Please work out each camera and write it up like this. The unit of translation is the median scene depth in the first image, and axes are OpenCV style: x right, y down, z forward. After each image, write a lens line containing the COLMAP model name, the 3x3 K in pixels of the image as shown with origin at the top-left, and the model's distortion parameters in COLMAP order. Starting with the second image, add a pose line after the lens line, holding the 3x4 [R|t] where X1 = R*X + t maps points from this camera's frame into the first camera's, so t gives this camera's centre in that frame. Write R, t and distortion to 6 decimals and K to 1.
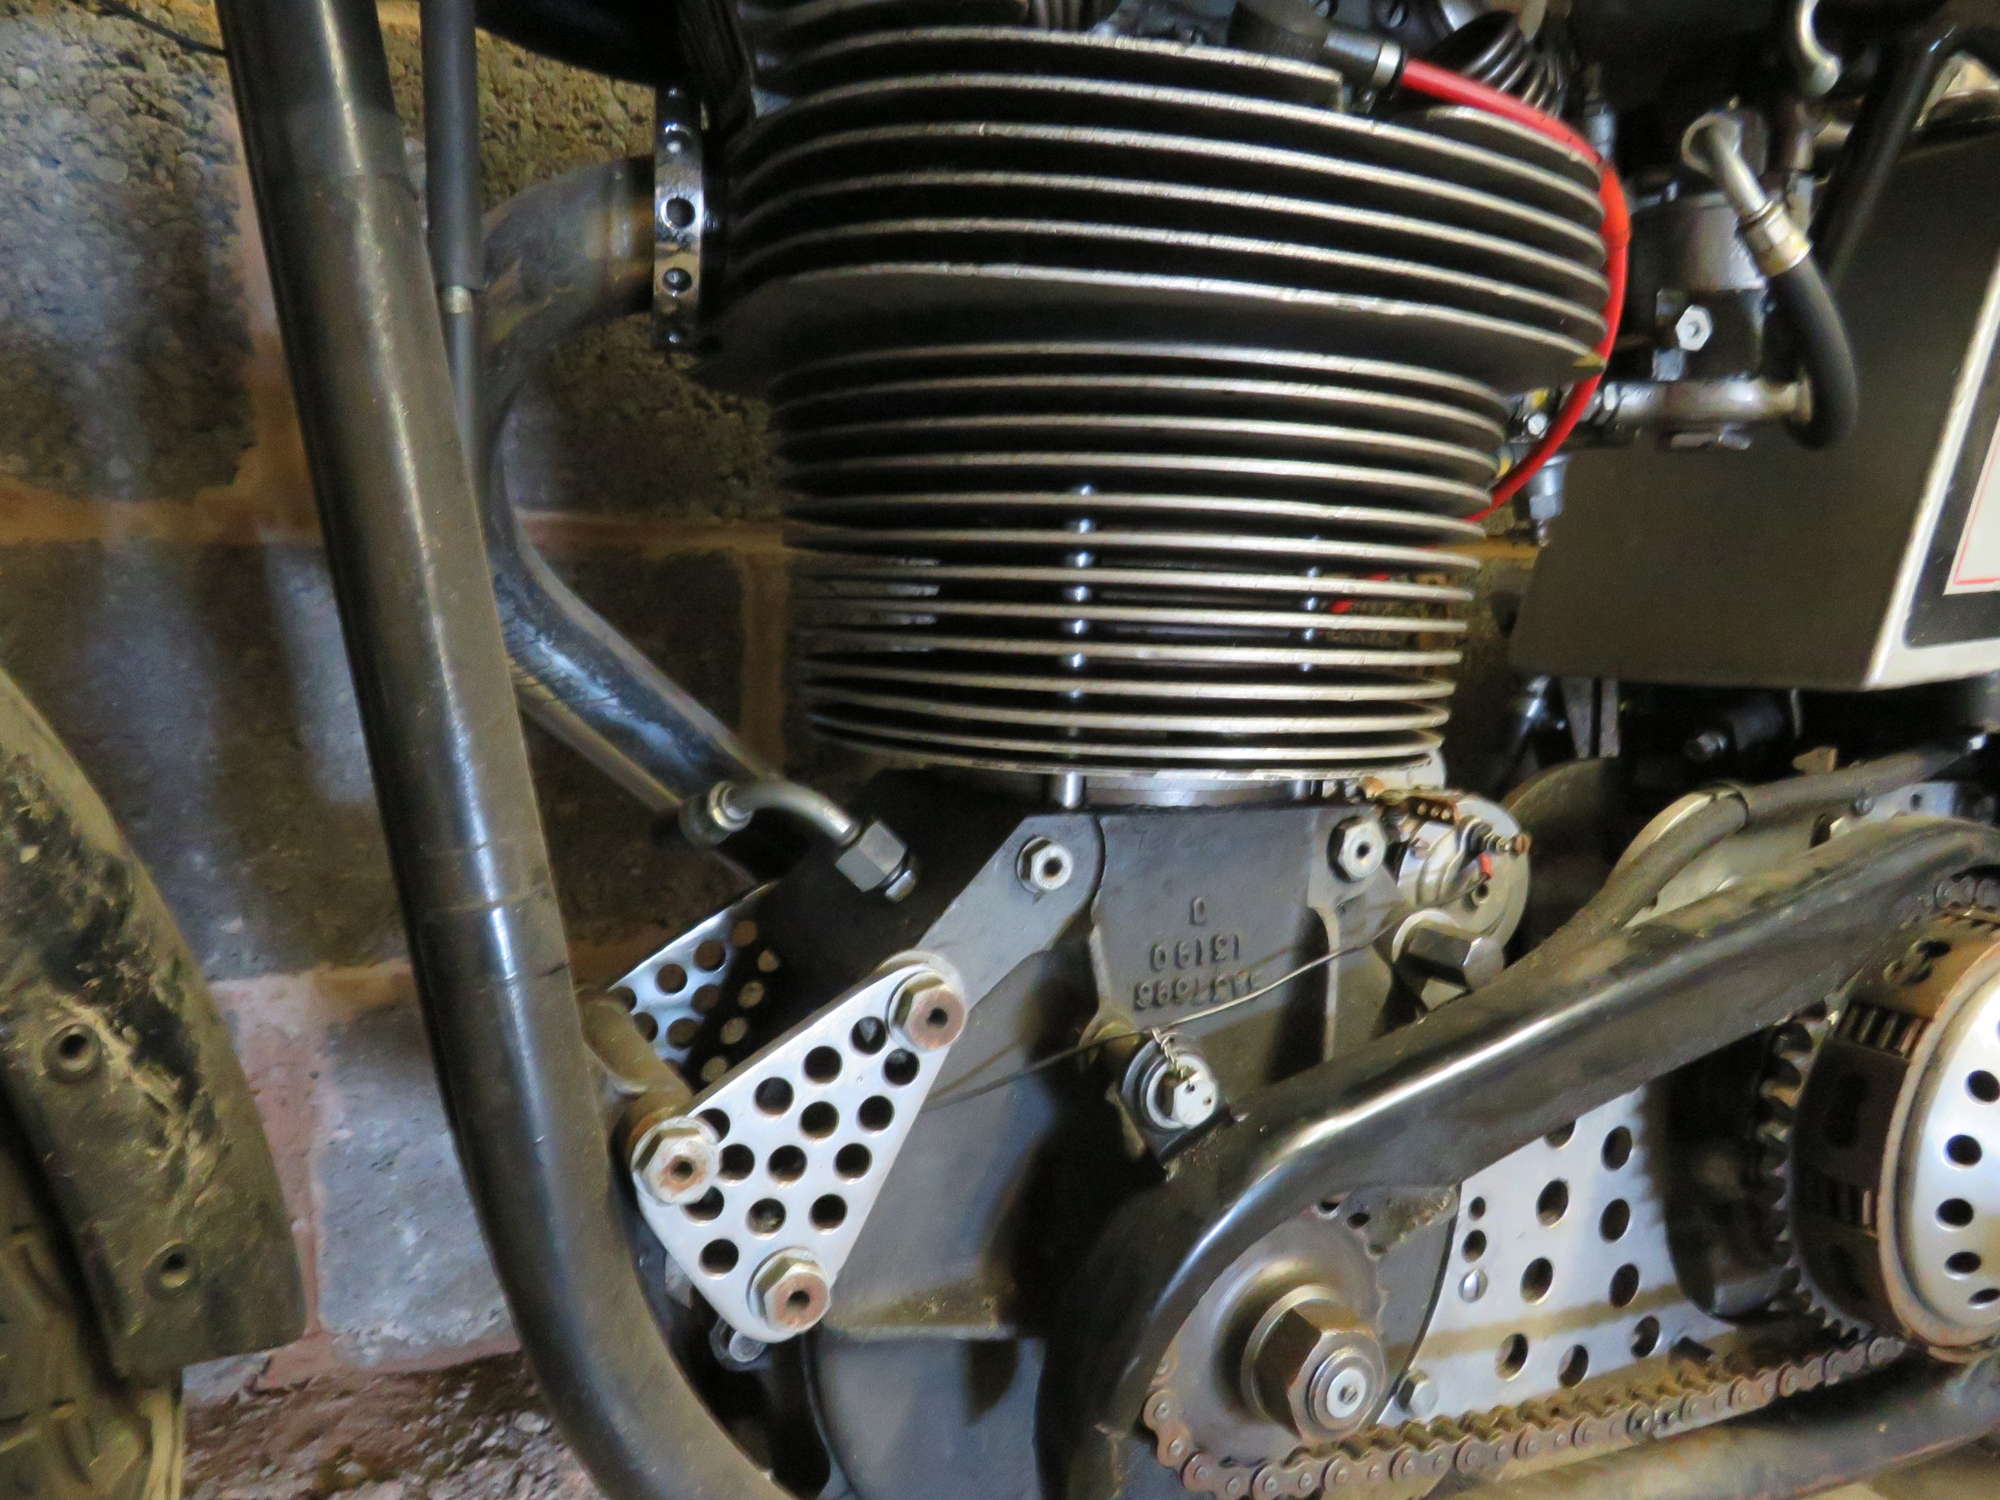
lens RADIAL K [[1406.5, 0, 993.0], [0, 1406.5, 753.1], [0, 0, 1]] dist [-0.028427, 0.004897]
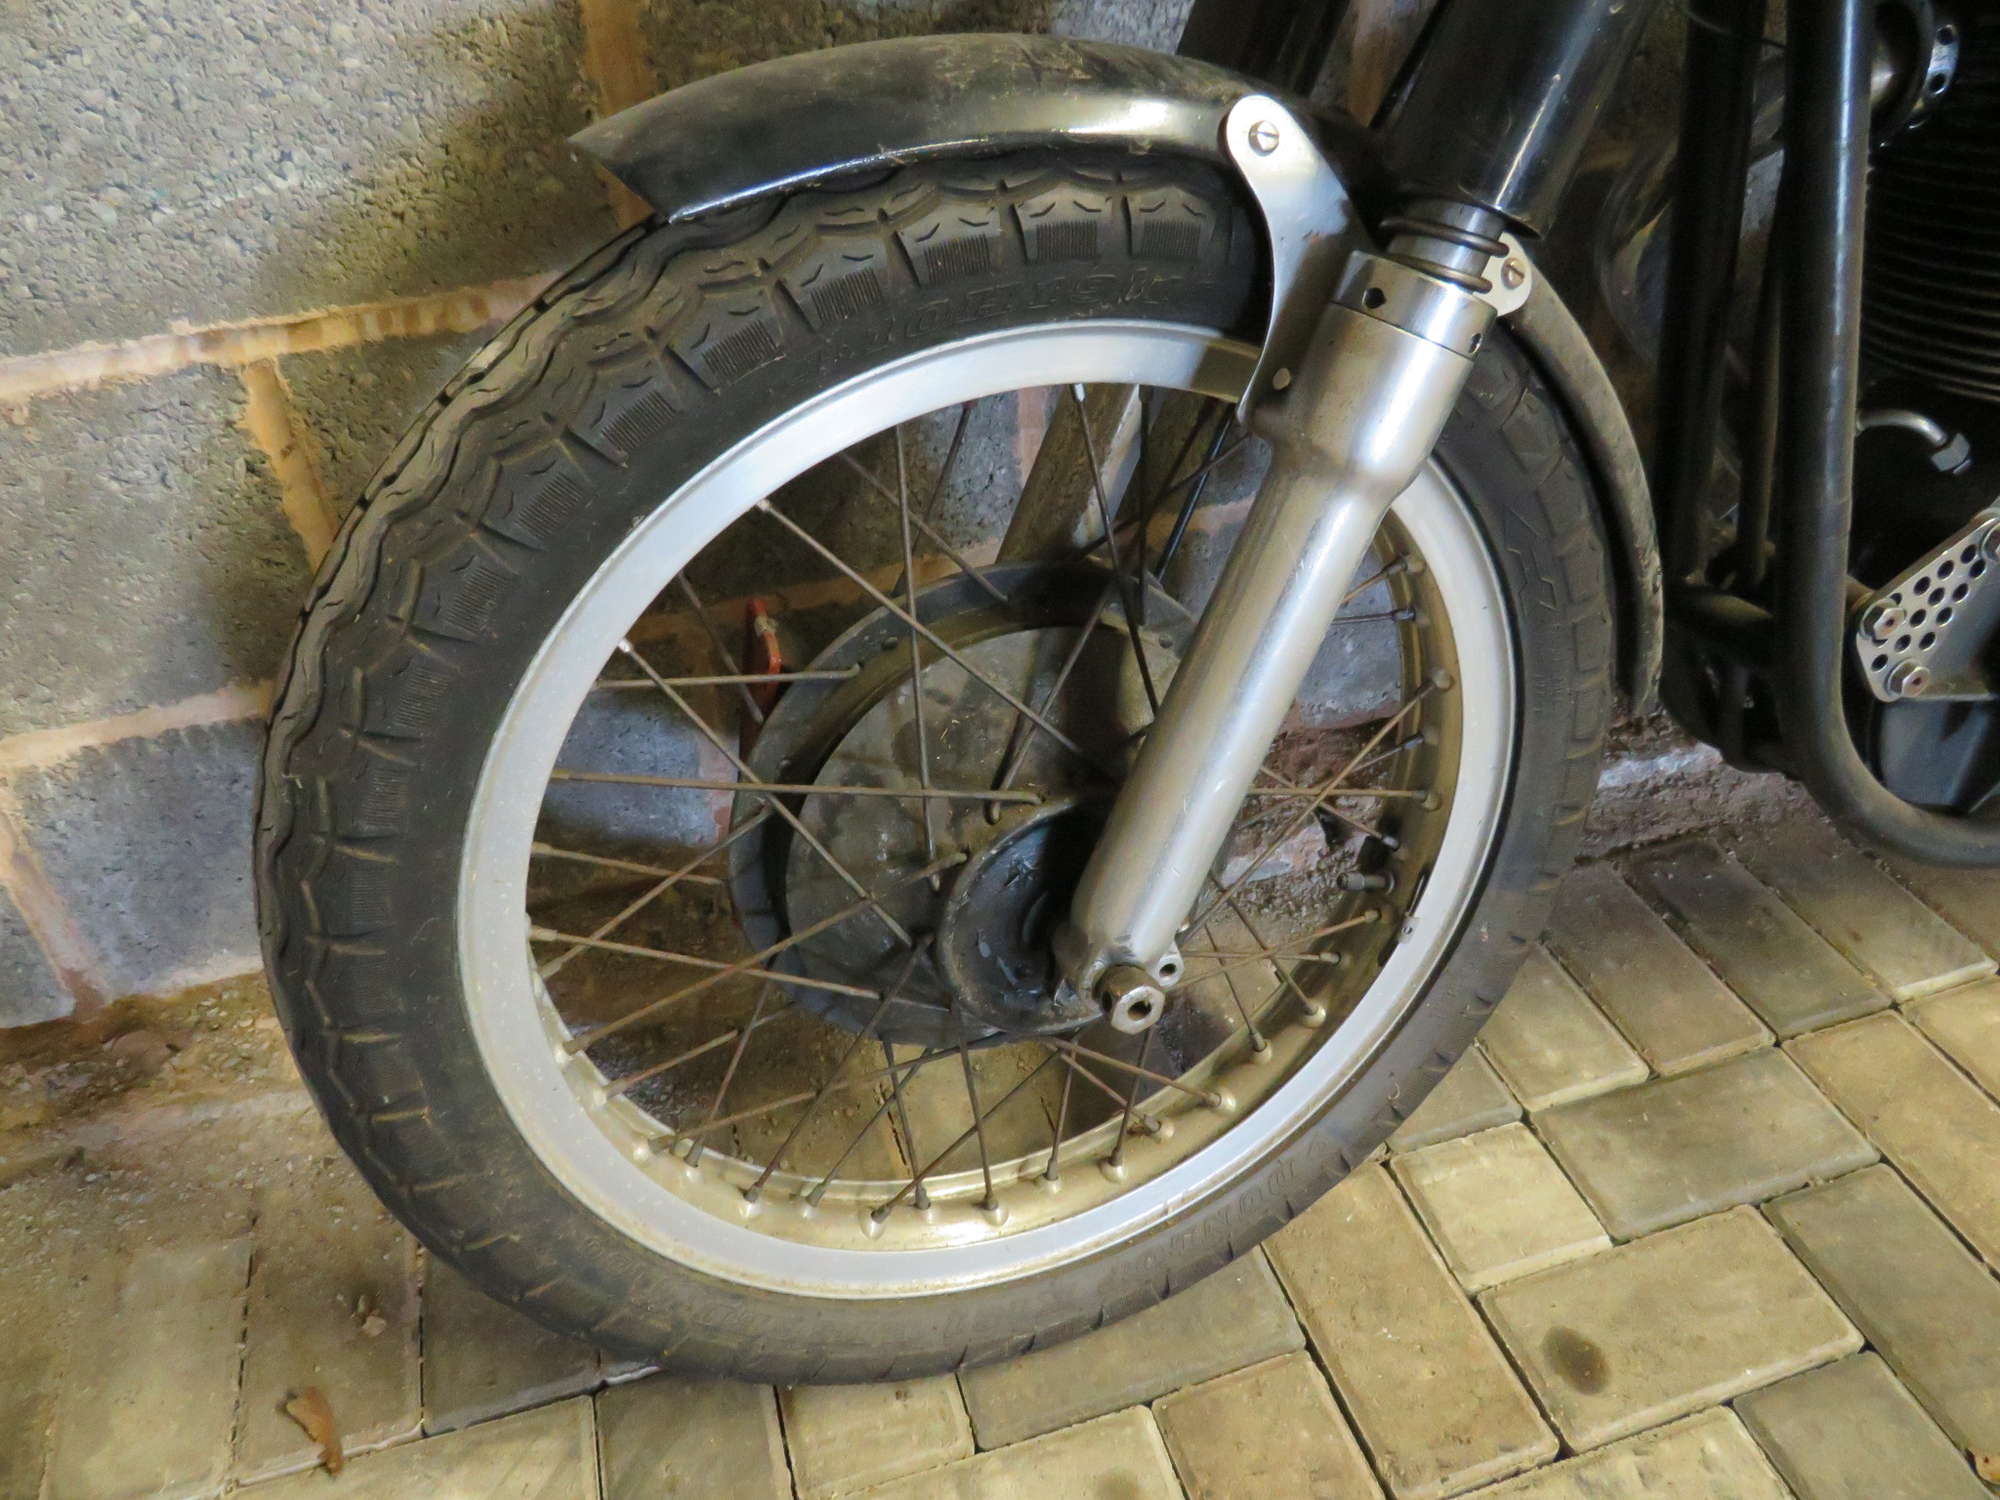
lens RADIAL K [[1436.1, 0, 1000.0], [0, 1436.1, 750.0], [0, 0, 1]] dist [-0.007000, 0.001077]
pose [[0.989117, 0.000752, -0.147132, -0.983497], [0.058521, 0.915477, 0.398091, -0.364616], [0.134995, -0.402369, 0.905470, -0.945734]]
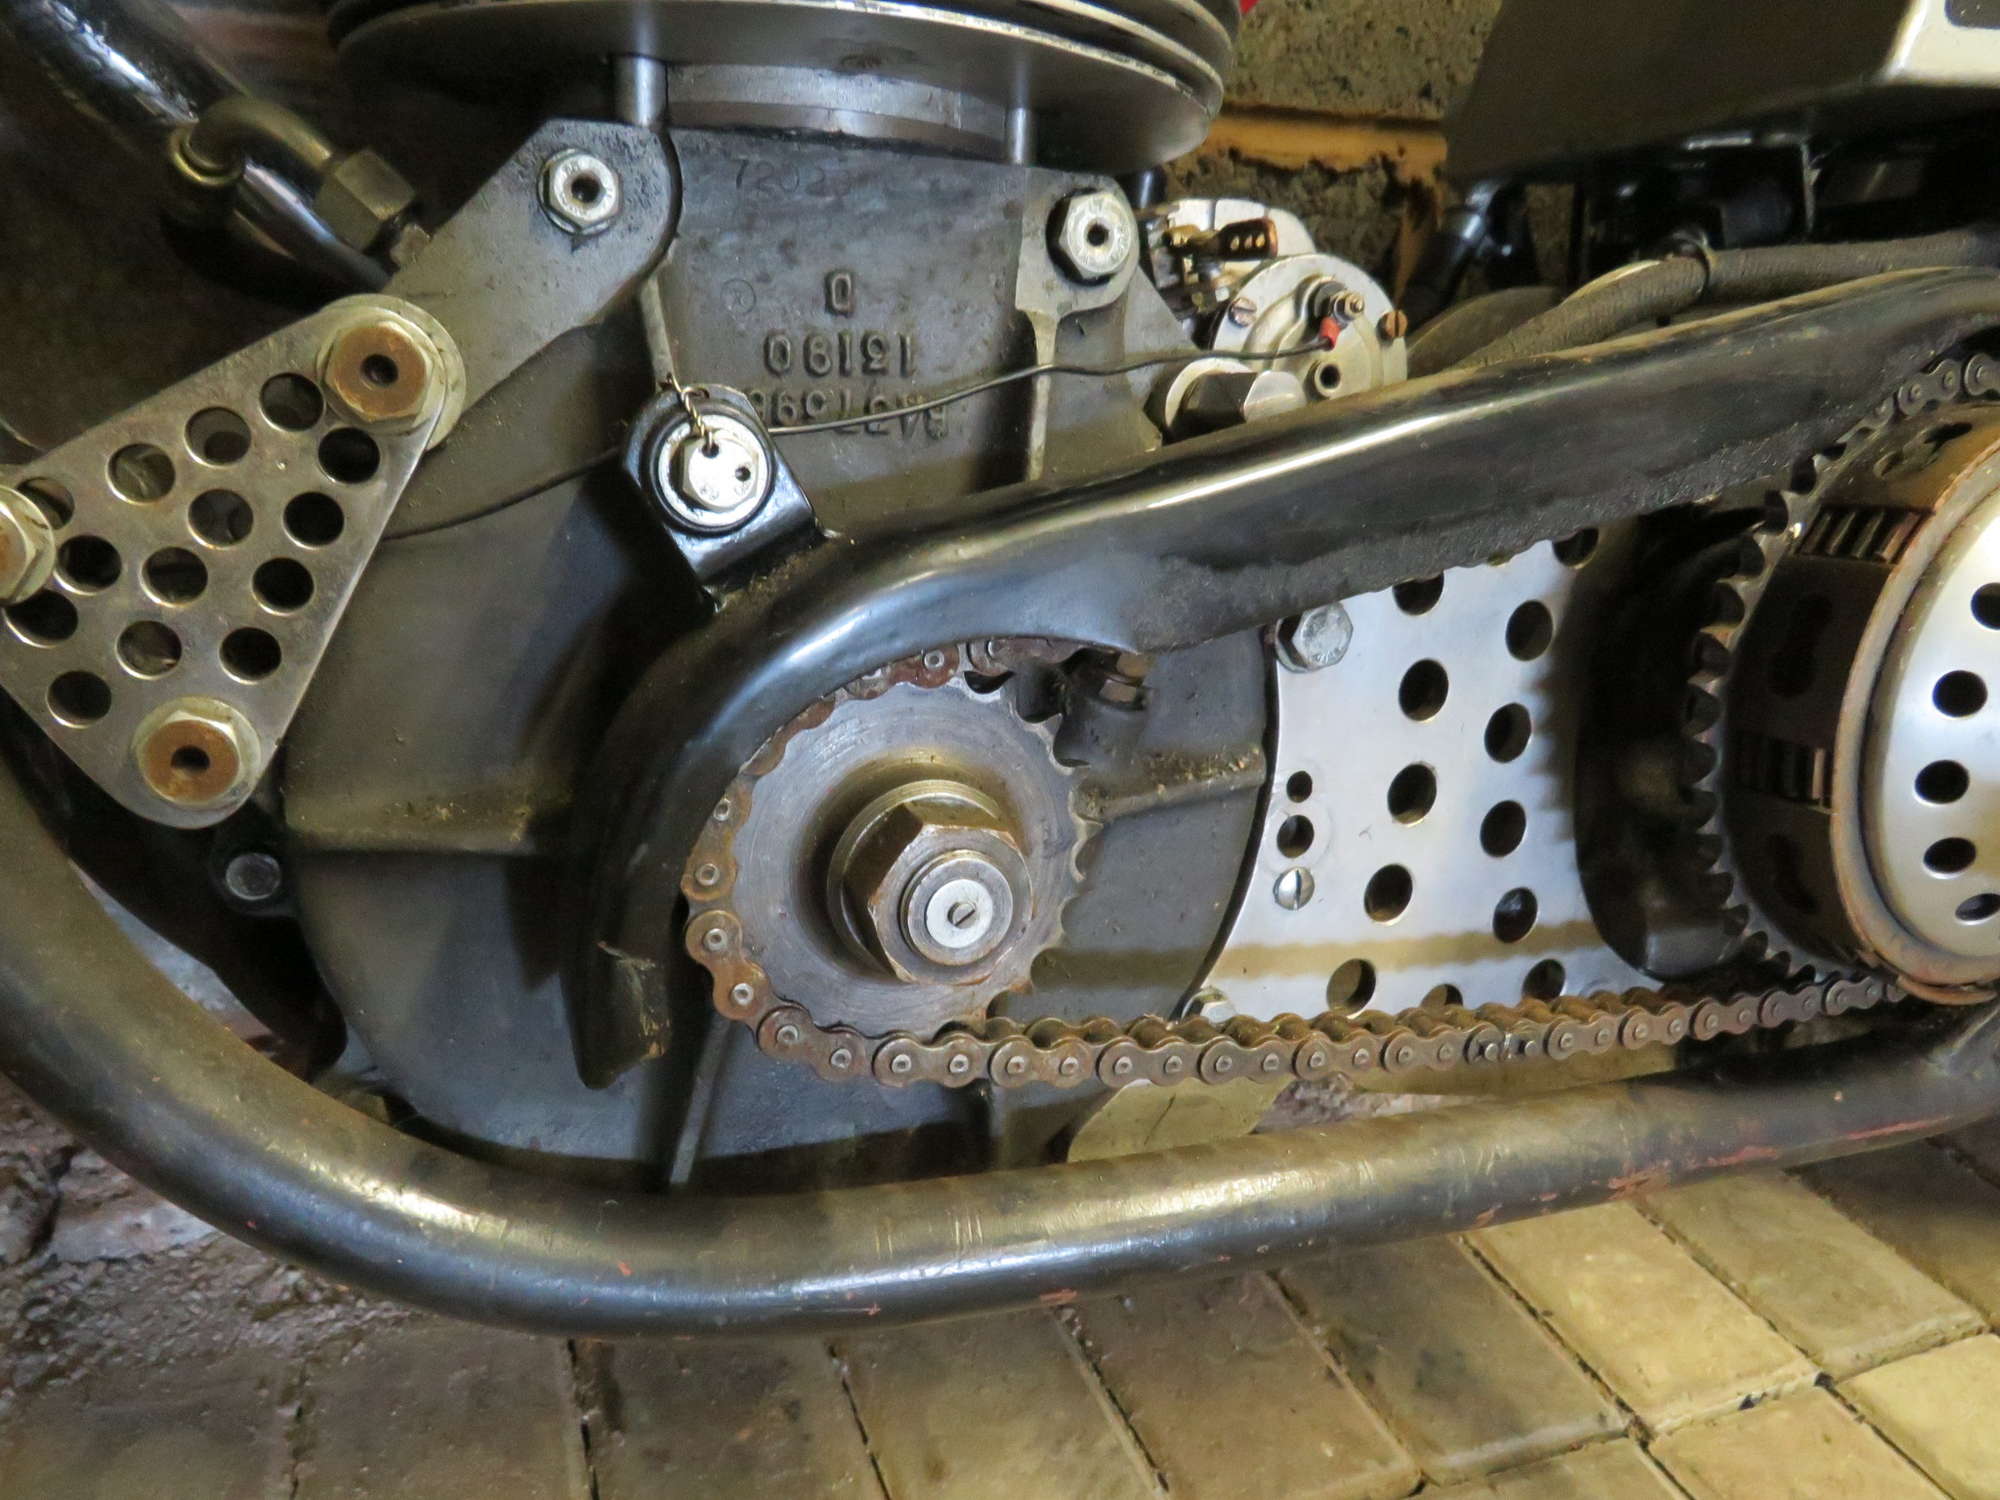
lens RADIAL K [[1406.5, 0, 993.0], [0, 1406.5, 753.1], [0, 0, 1]] dist [-0.028427, 0.004897]
pose [[0.997576, 0.015258, -0.067896, 0.273217], [-0.006904, 0.992554, 0.121611, 0.253915], [0.069246, -0.120847, 0.990253, 0.274415]]
